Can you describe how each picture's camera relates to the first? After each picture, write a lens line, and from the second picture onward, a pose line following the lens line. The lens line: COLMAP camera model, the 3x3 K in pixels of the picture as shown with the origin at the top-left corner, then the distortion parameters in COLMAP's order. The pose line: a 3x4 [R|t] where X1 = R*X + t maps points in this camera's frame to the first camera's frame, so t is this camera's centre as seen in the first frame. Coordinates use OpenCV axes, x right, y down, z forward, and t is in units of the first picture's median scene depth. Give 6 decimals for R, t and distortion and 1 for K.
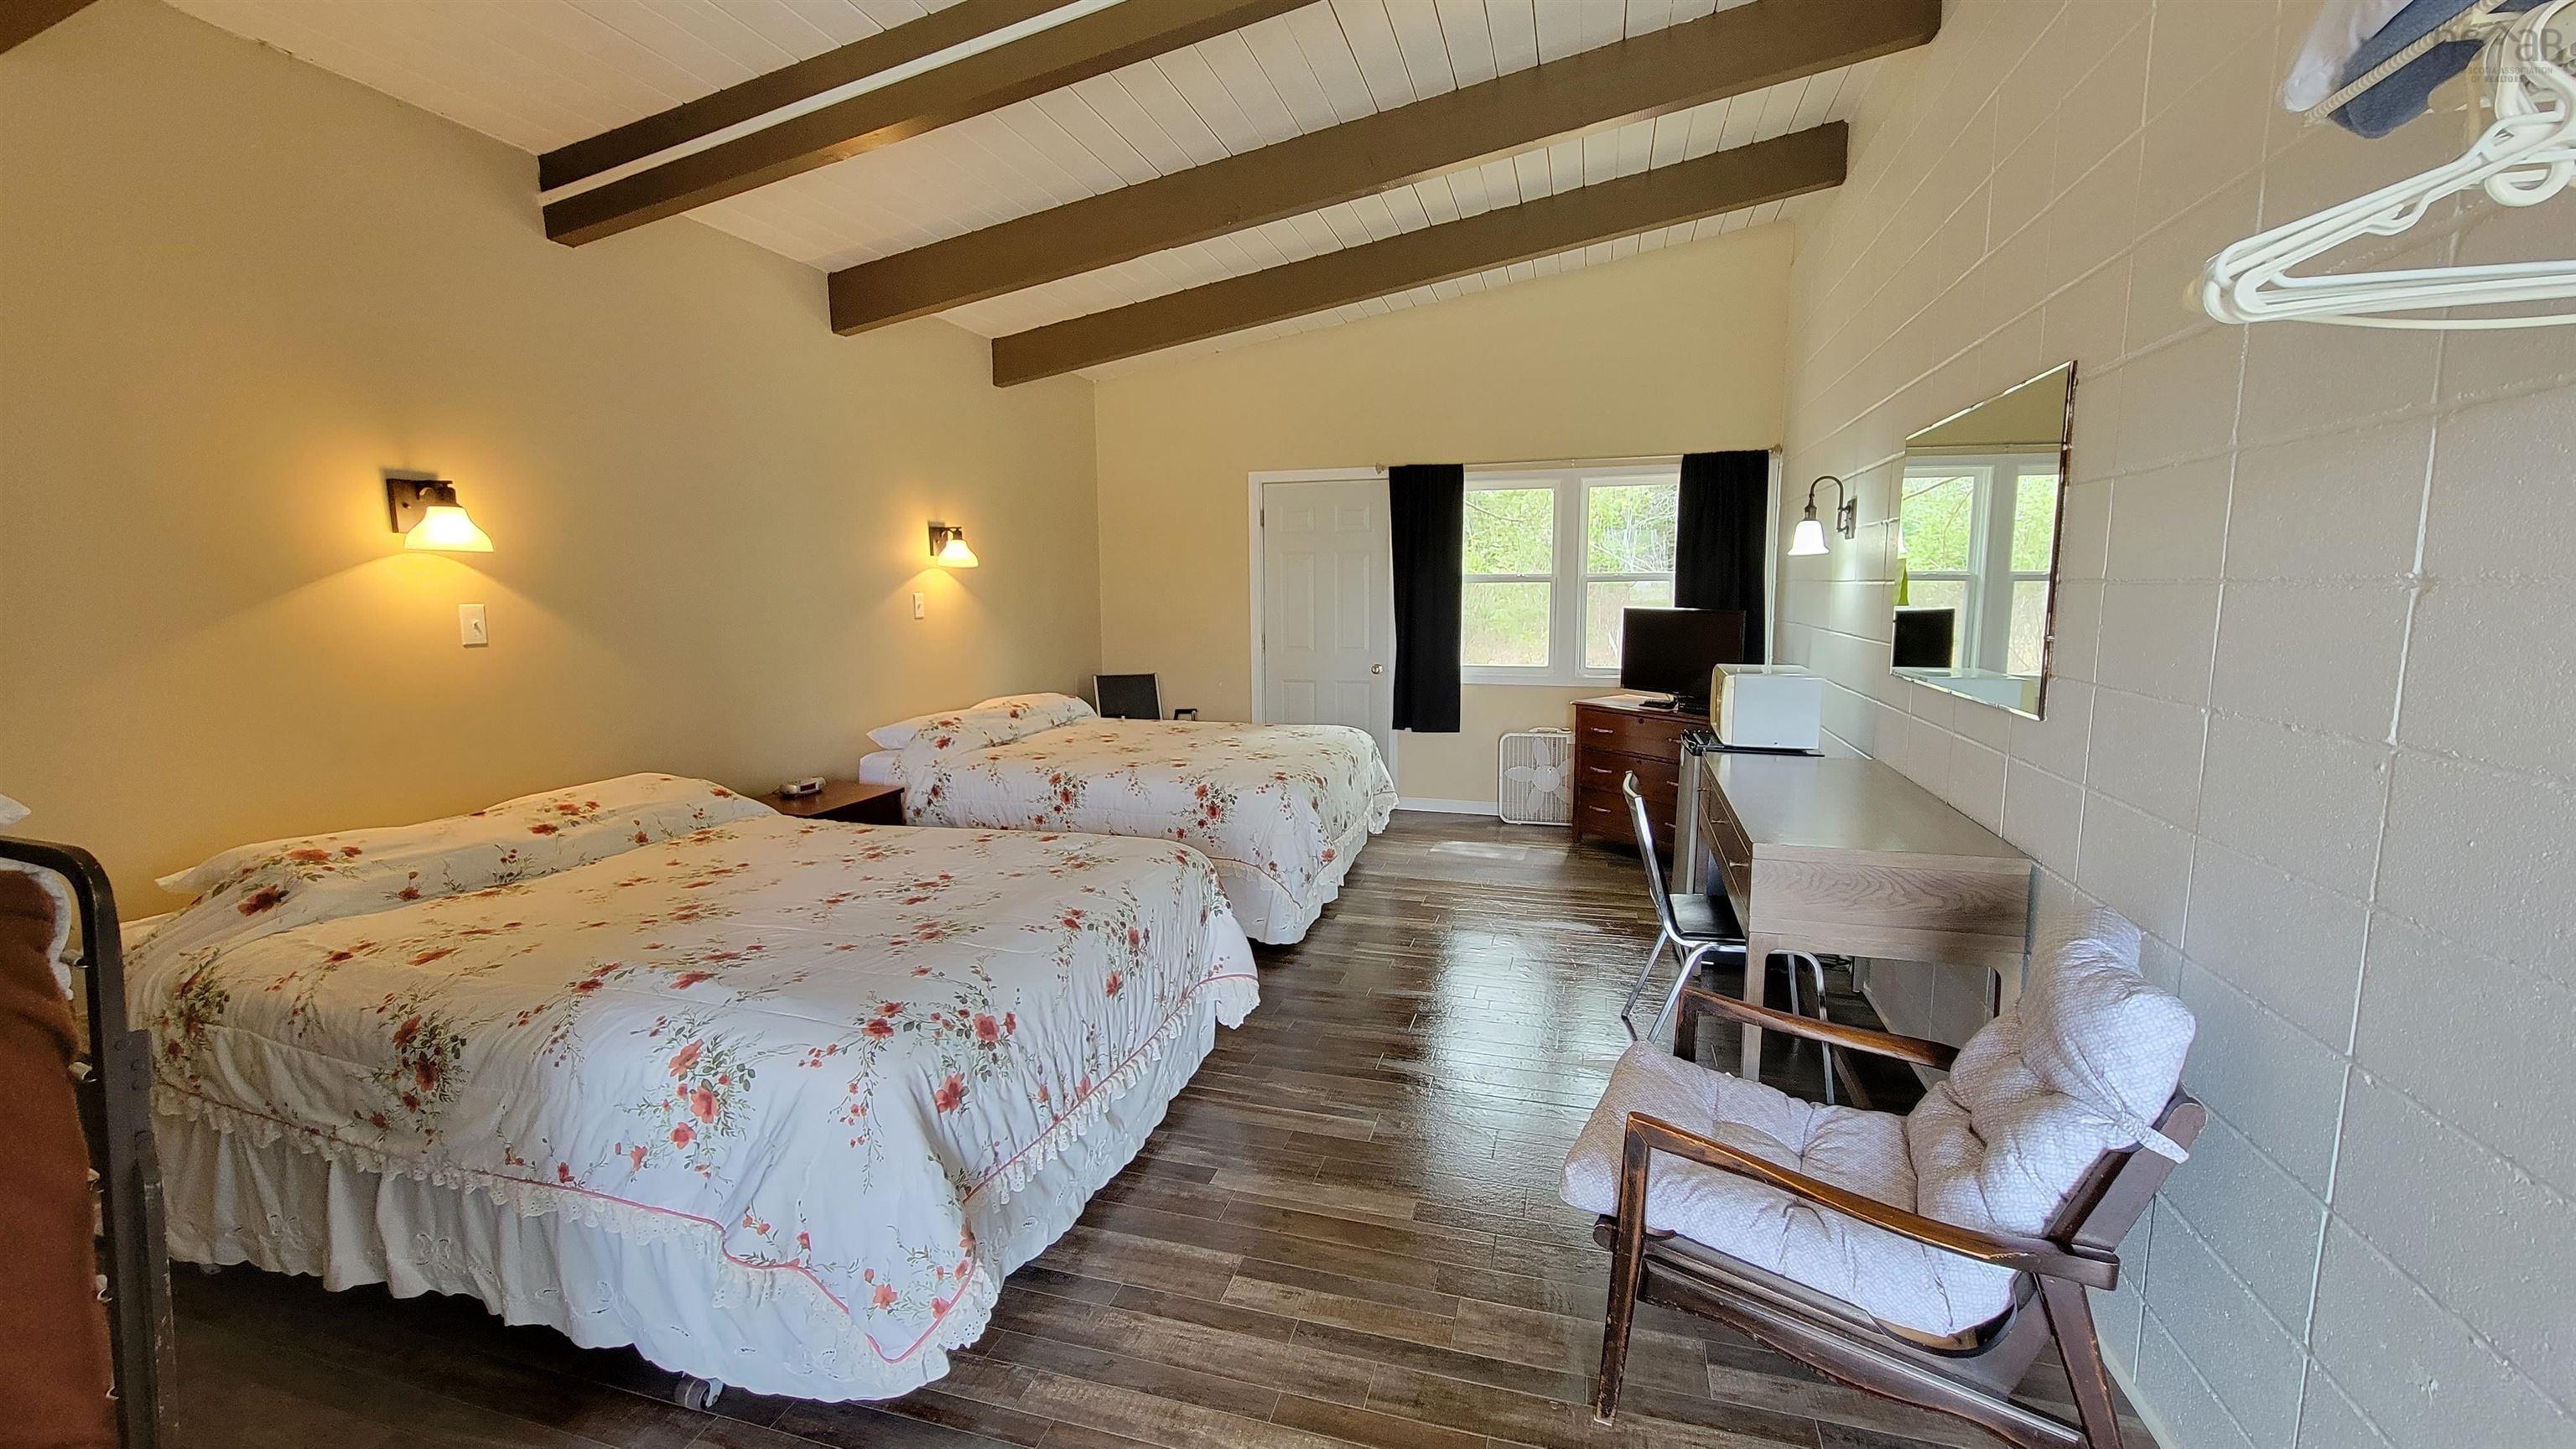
lens RADIAL K [[1038.6, 0, 1288.0], [0, 1038.6, 724.5], [0, 0, 1]] dist [-0.000173, 0.000116]
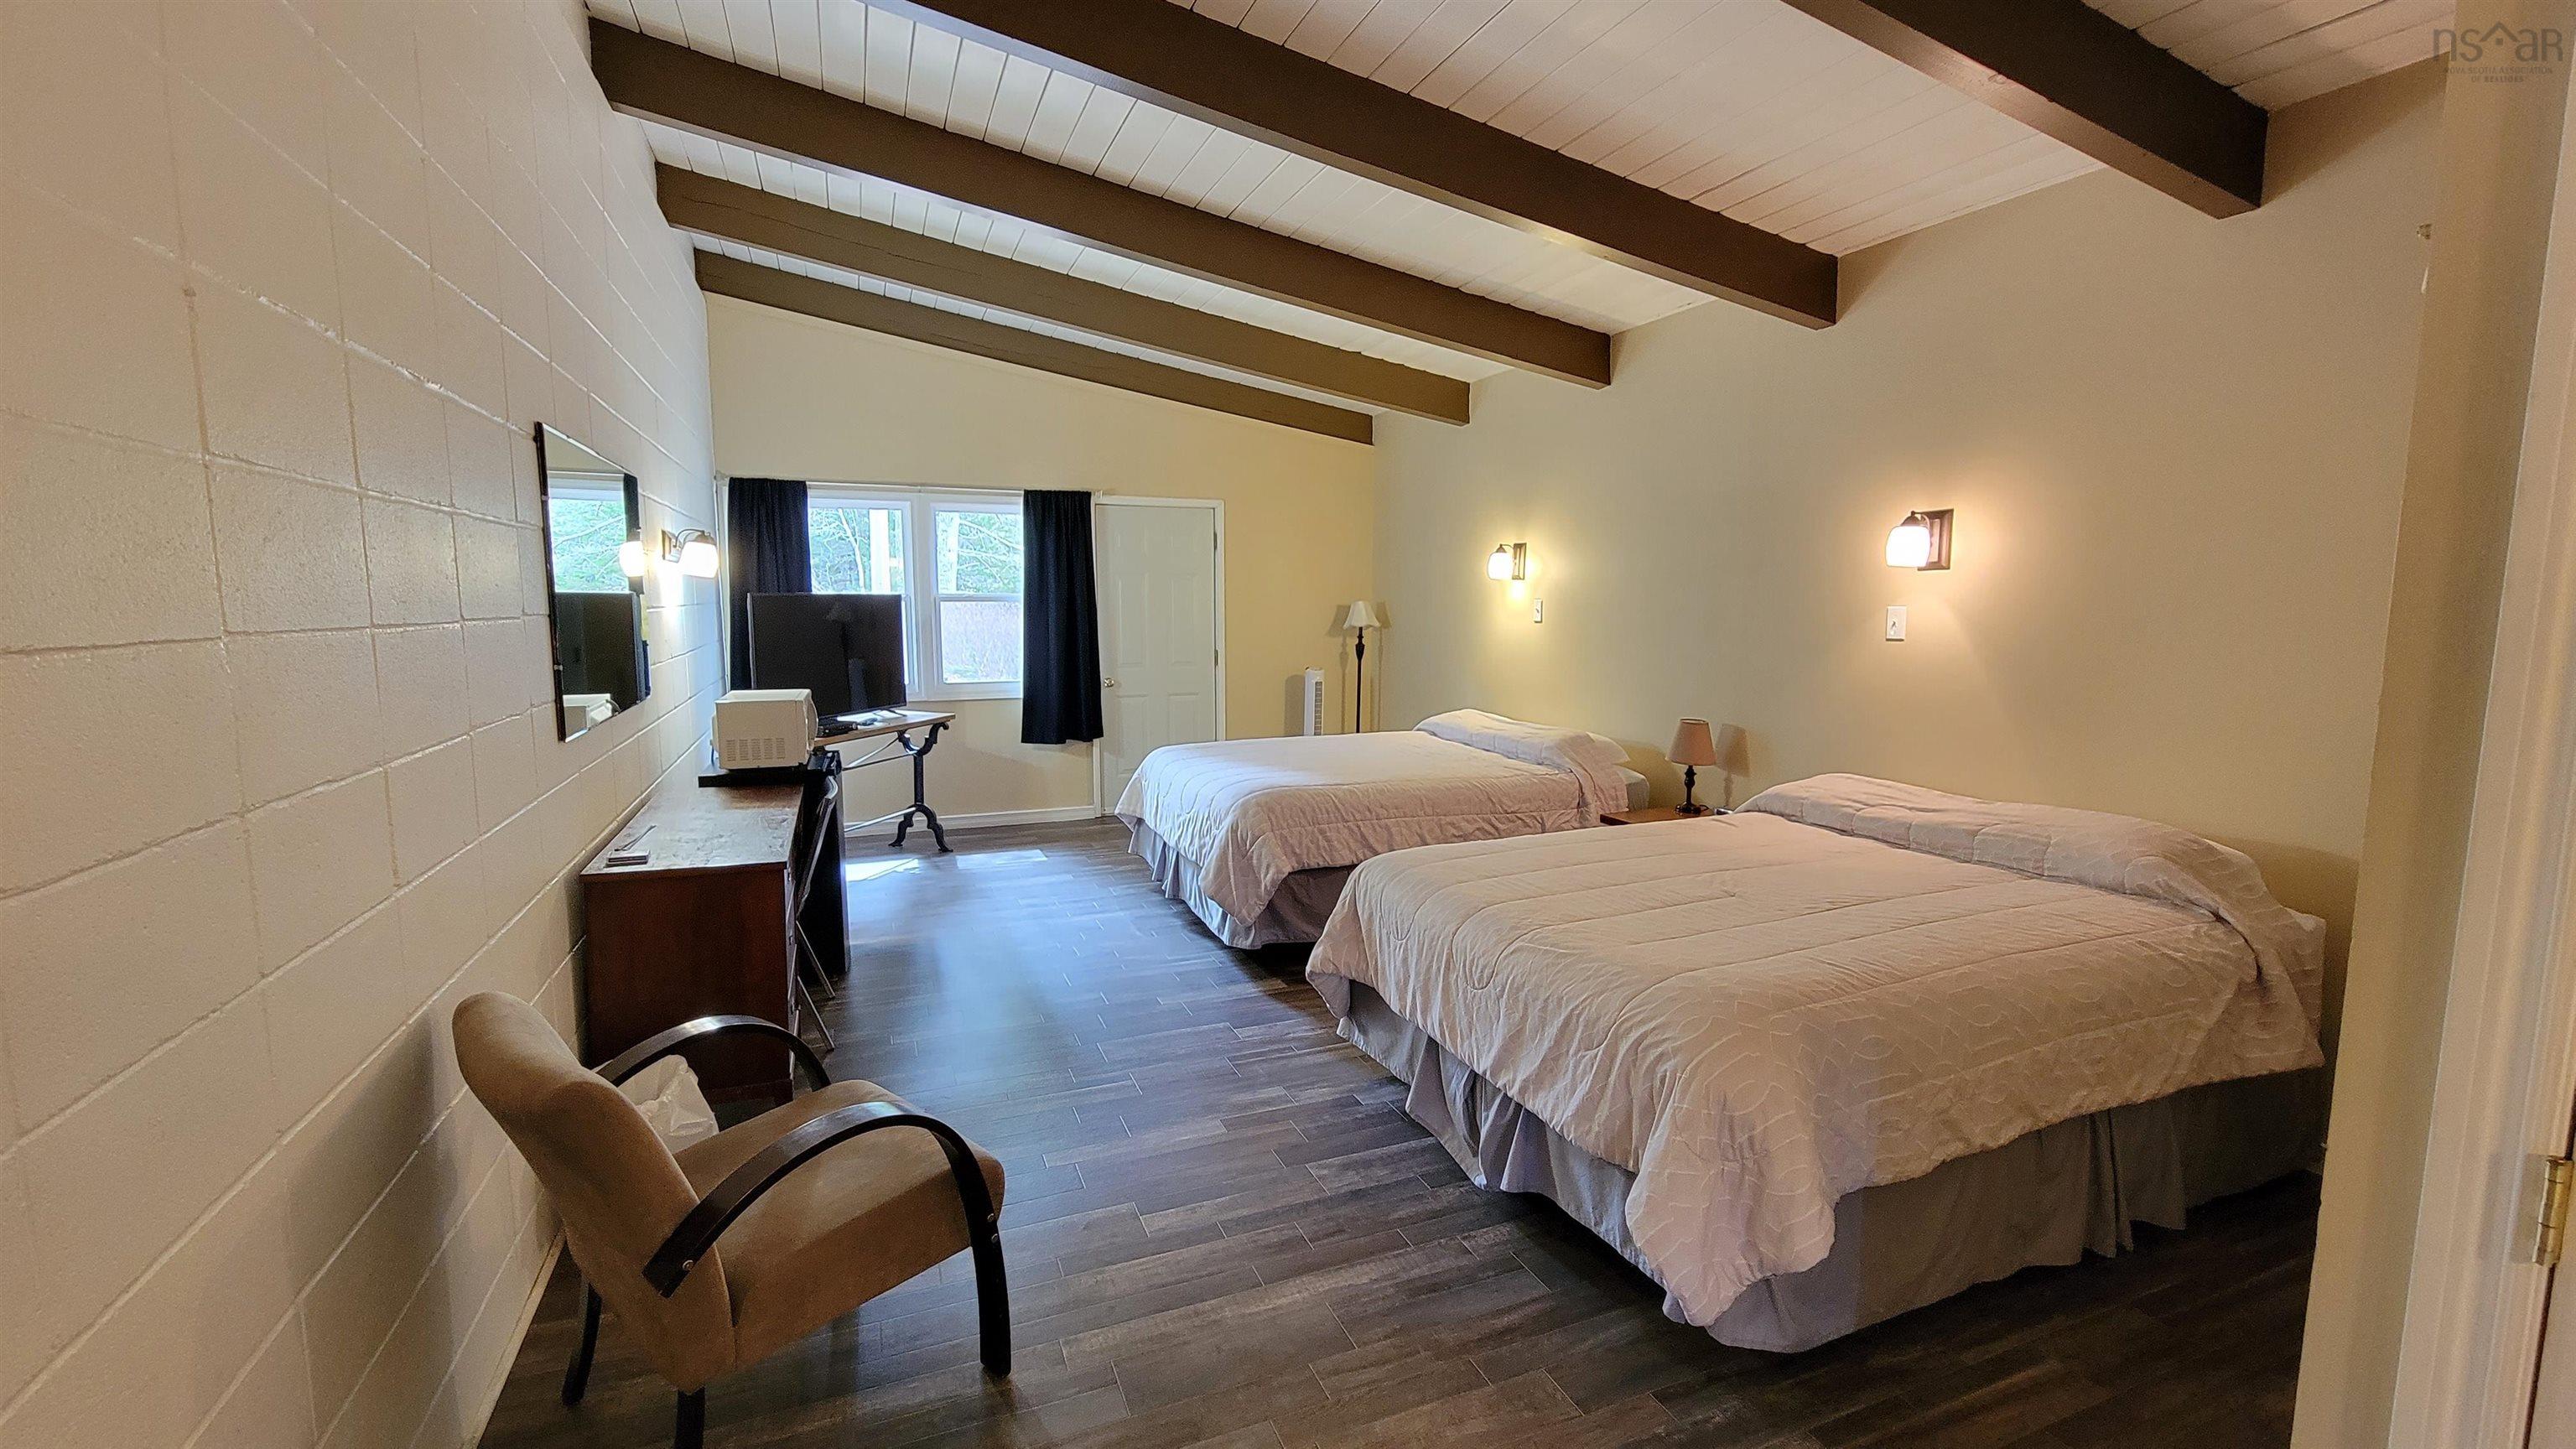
lens RADIAL K [[1038.6, 0, 1288.0], [0, 1038.6, 724.5], [0, 0, 1]] dist [-0.000173, 0.000116]
pose [[0.777718, -0.066333, 0.625103, -0.307220], [0.082045, 0.996622, 0.003681, 0.008481], [-0.623236, 0.048424, 0.780534, 0.004384]]
